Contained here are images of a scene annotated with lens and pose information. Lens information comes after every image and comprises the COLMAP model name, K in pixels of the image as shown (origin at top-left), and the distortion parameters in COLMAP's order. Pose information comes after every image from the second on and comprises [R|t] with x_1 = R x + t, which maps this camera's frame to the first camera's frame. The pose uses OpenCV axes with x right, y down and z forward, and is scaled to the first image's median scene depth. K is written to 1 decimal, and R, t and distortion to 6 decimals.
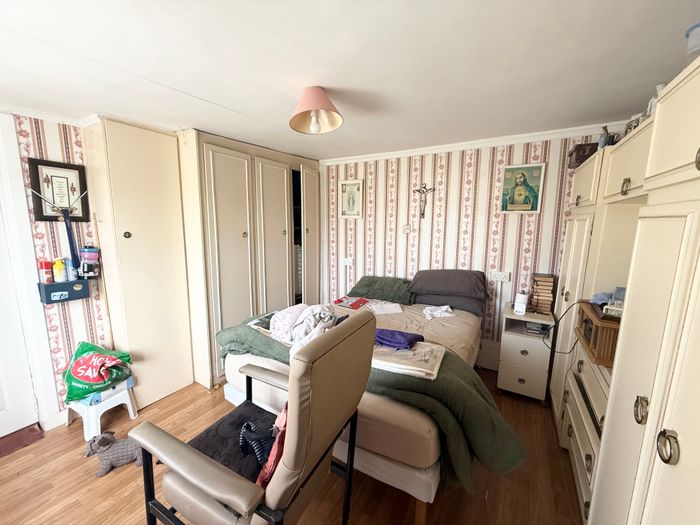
lens RADIAL K [[283.4, 0, 350.0], [0, 283.4, 262.5], [0, 0, 1]] dist [-0.000458, 0.000246]
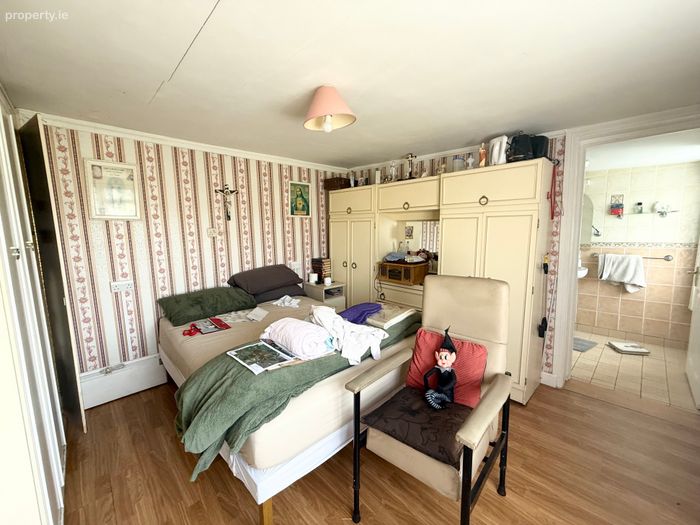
lens RADIAL K [[283.4, 0, 350.0], [0, 283.4, 262.5], [0, 0, 1]] dist [-0.000458, 0.000246]
pose [[0.262455, -0.135979, 0.955315, -0.611380], [0.144304, 0.984419, 0.100476, -0.055100], [-0.954093, 0.111485, 0.277988, 0.372459]]
